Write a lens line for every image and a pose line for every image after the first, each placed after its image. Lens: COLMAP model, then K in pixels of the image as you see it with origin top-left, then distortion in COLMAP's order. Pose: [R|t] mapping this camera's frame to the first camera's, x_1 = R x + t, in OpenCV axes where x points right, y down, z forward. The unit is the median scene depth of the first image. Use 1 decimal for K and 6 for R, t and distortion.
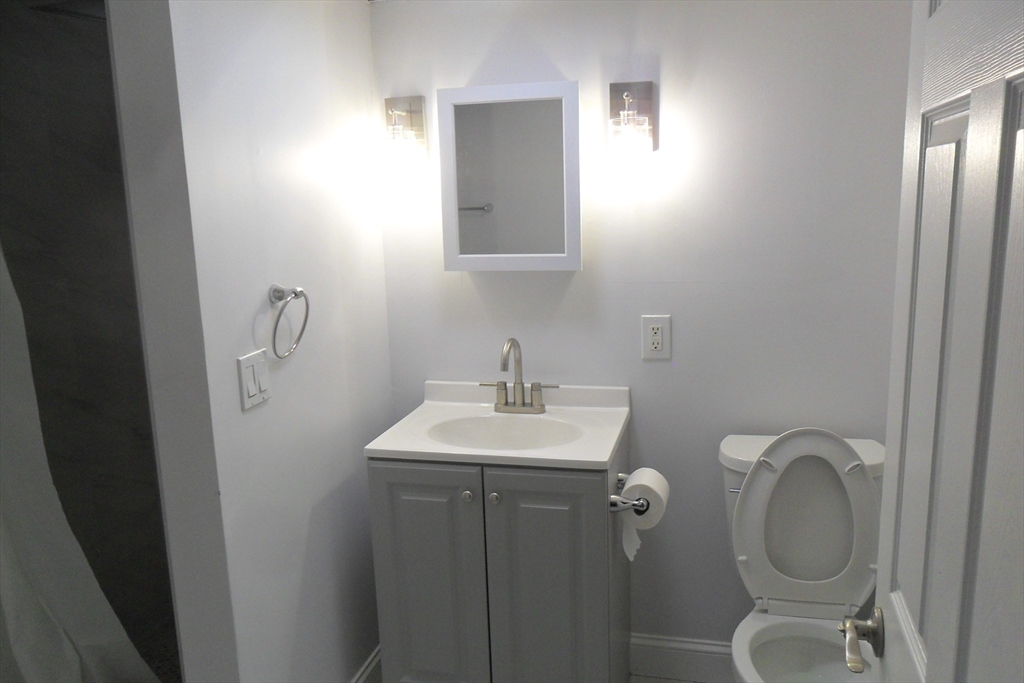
lens RADIAL K [[822.1, 0, 512.0], [0, 822.1, 341.5], [0, 0, 1]] dist [-0.015169, -0.013335]
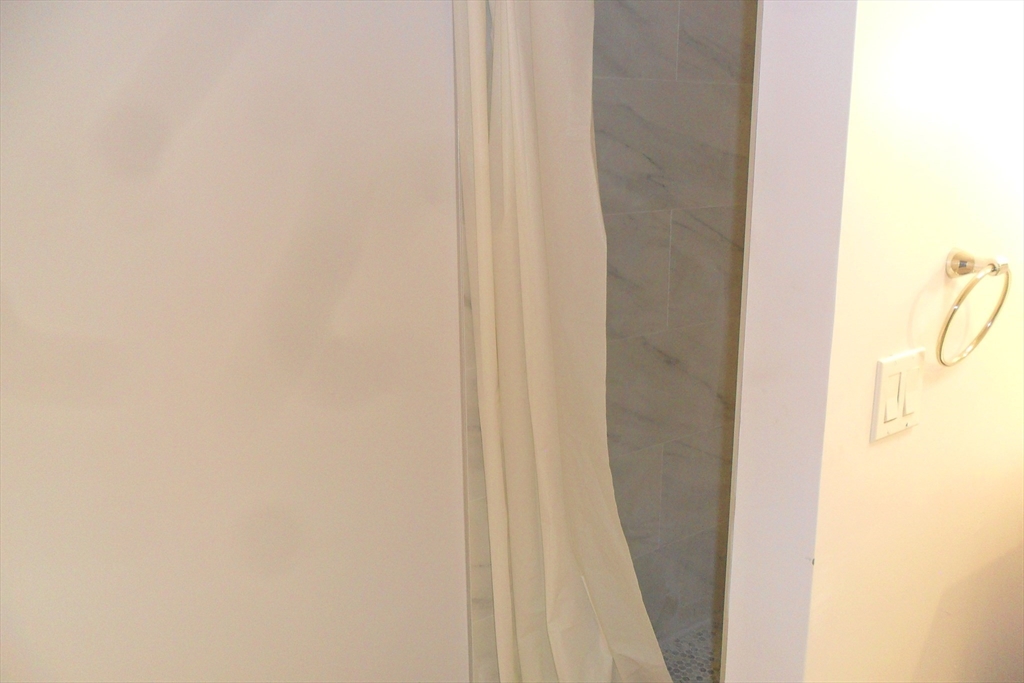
lens RADIAL K [[822.1, 0, 512.0], [0, 822.1, 341.5], [0, 0, 1]] dist [-0.015169, -0.013335]
pose [[0.755792, 0.176816, -0.630488, -0.145490], [-0.127386, 0.984160, 0.123298, -0.033967], [0.642302, -0.012872, 0.766344, 0.318855]]
